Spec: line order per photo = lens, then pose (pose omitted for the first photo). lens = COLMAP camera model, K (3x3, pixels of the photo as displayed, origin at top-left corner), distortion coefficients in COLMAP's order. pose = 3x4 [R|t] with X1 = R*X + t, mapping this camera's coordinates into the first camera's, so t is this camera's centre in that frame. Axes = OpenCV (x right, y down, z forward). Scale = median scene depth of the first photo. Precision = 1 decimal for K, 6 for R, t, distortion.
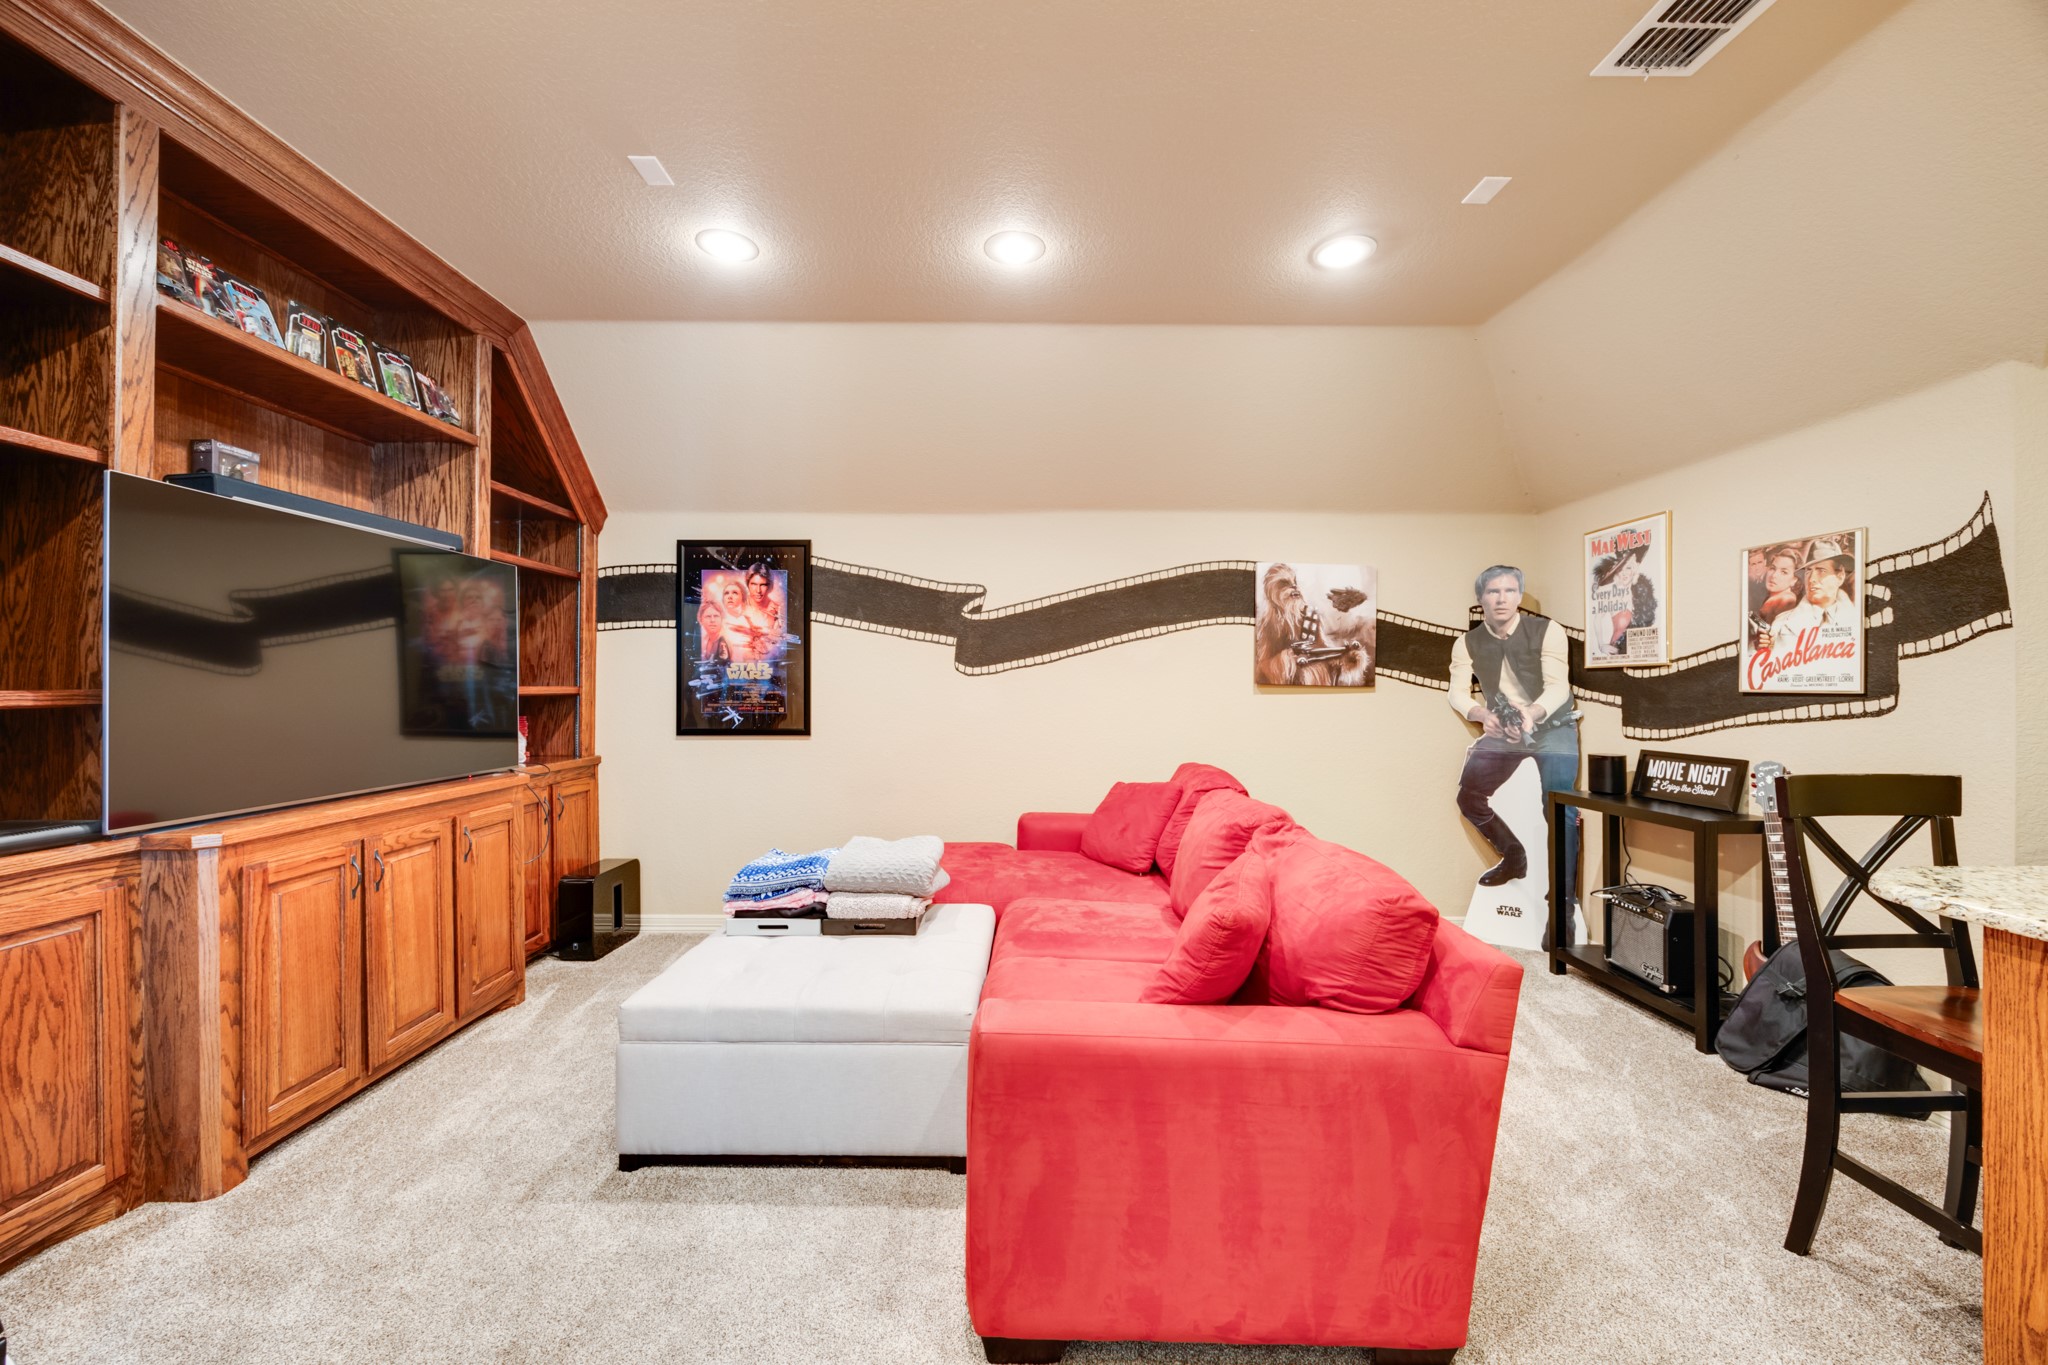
lens RADIAL K [[782.0, 0, 1022.3], [0, 782.0, 683.0], [0, 0, 1]] dist [-0.003857, 0.000003]
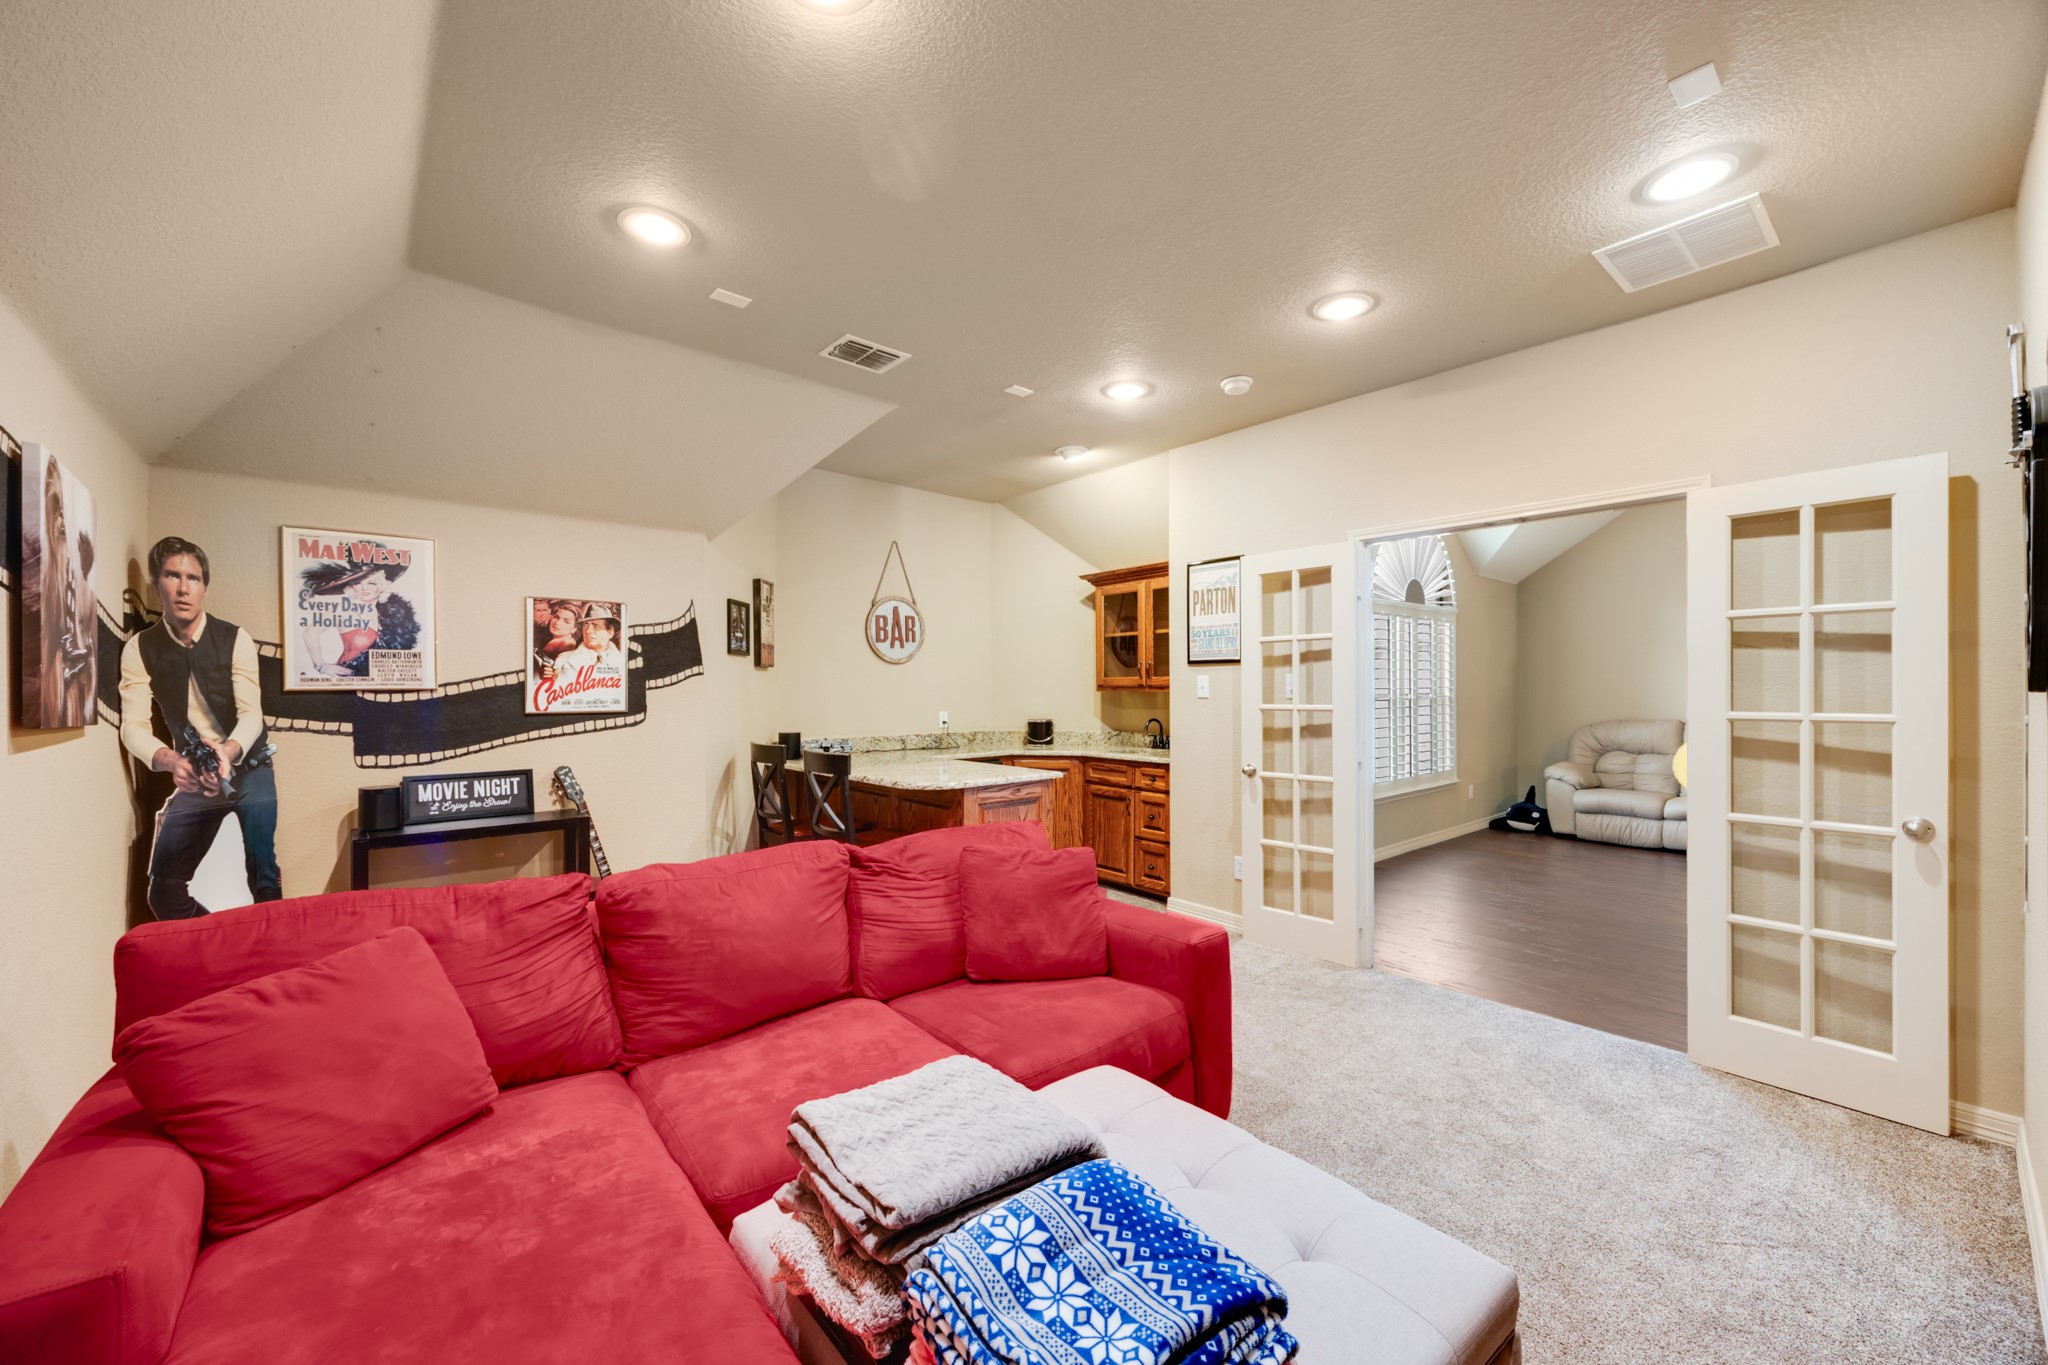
lens RADIAL K [[782.0, 0, 1023.1], [0, 782.0, 688.3], [0, 0, 1]] dist [-0.003857, 0.000003]
pose [[-0.646695, -0.002603, 0.762744, -0.466806], [-0.001948, 0.999997, 0.001761, -0.029013], [-0.762746, -0.000348, -0.646698, 1.107784]]
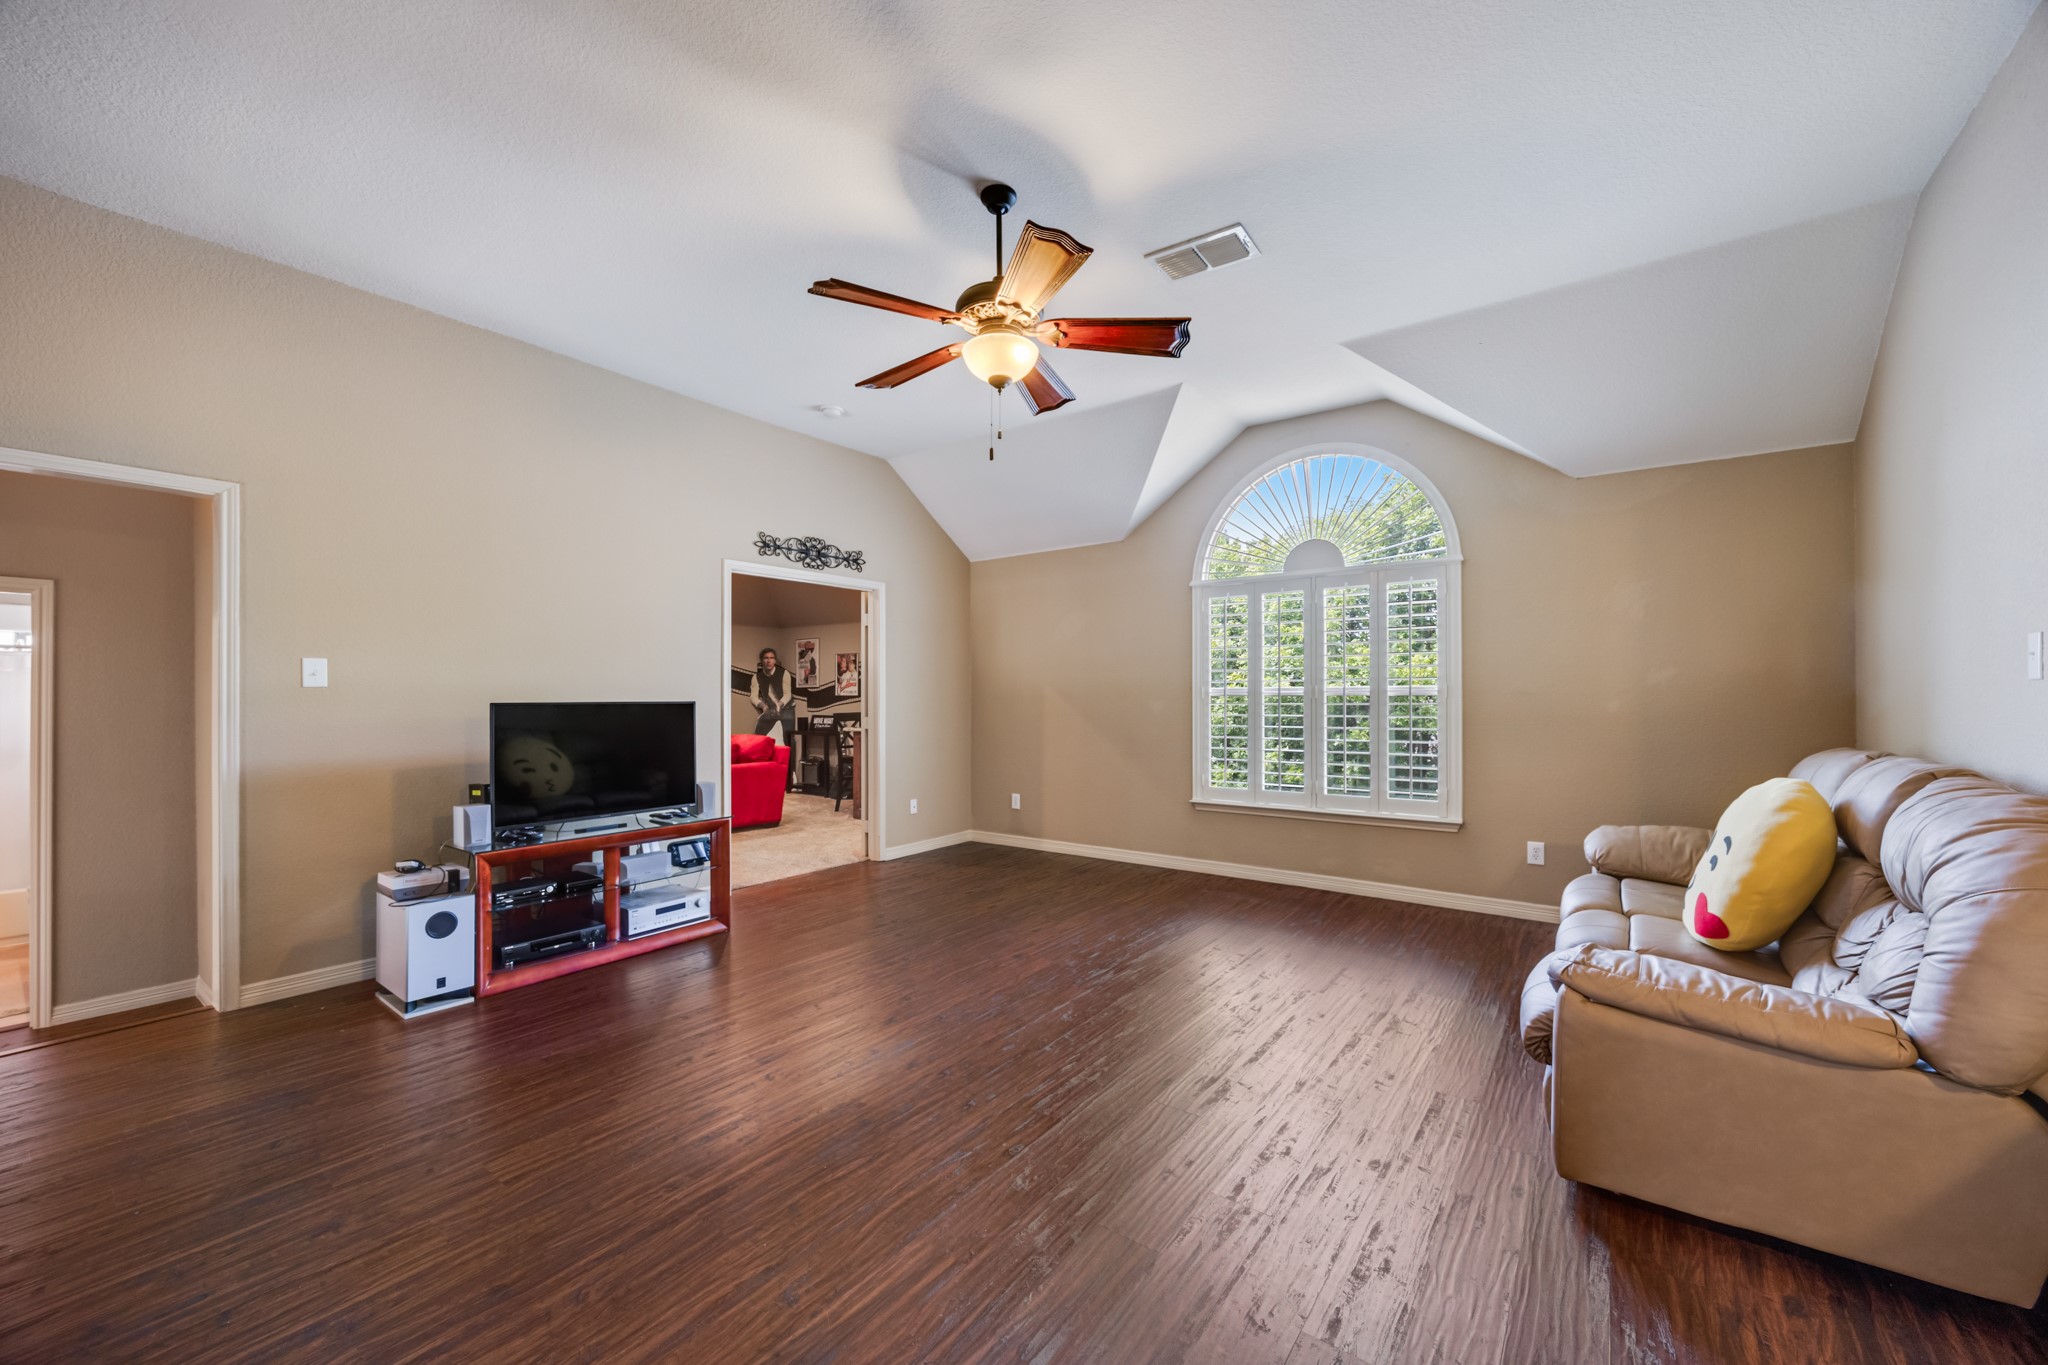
lens RADIAL K [[782.0, 0, 1033.3], [0, 782.0, 685.1], [0, 0, 1]] dist [-0.003857, 0.000003]
pose [[0.598455, 0.003214, 0.801150, -1.202124], [0.002896, 0.999977, -0.006175, -0.010141], [-0.801151, 0.006015, 0.598432, -1.608221]]
